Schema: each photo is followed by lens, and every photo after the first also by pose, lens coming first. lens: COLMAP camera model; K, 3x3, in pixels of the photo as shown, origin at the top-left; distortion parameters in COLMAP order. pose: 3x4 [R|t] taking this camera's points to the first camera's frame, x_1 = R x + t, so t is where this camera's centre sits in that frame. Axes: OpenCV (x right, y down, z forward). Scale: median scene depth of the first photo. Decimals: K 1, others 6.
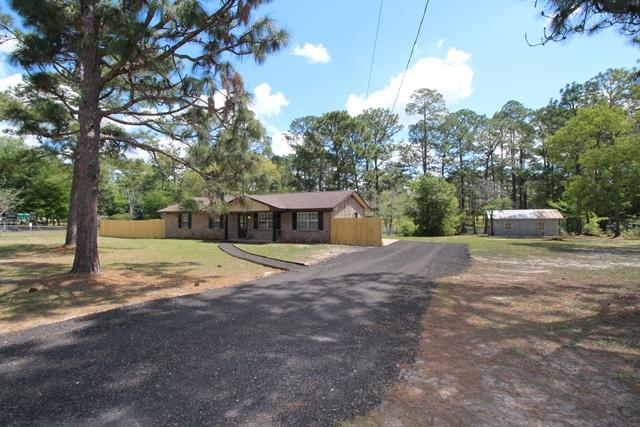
lens RADIAL K [[295.2, 0, 322.5], [0, 295.2, 210.1], [0, 0, 1]] dist [-0.001243, -0.012758]
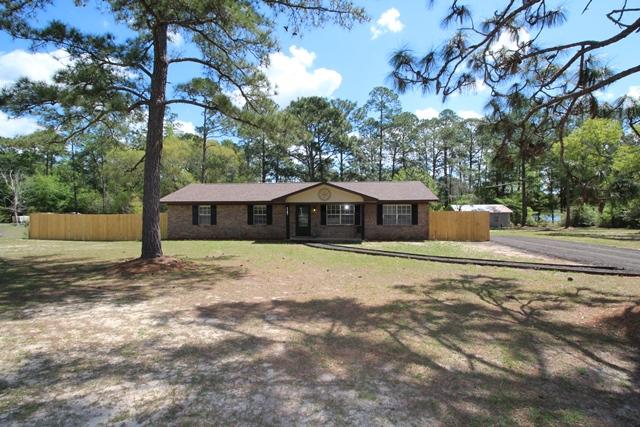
lens RADIAL K [[295.2, 0, 322.5], [0, 295.2, 210.1], [0, 0, 1]] dist [-0.001243, -0.012758]
pose [[0.939036, 0.002804, 0.343807, -0.444256], [-0.008947, 0.999827, 0.016281, 0.009645], [-0.343702, -0.018365, 0.938899, 0.211879]]
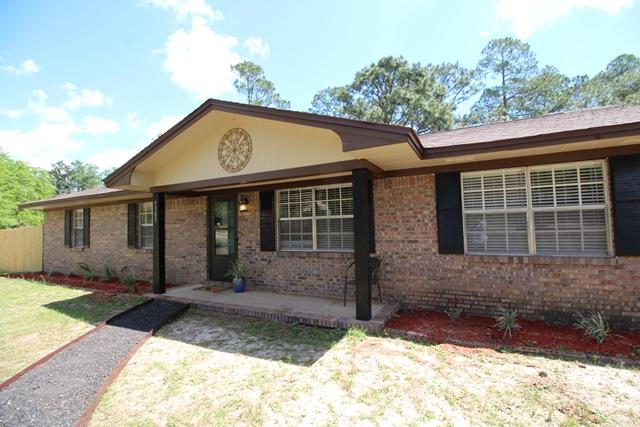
lens RADIAL K [[295.2, 0, 322.5], [0, 295.2, 210.1], [0, 0, 1]] dist [-0.001243, -0.012758]
pose [[0.998946, -0.023017, -0.039718, -0.144504], [0.021661, 0.999179, -0.034243, 0.033122], [0.040473, 0.033347, 0.998624, 0.643820]]
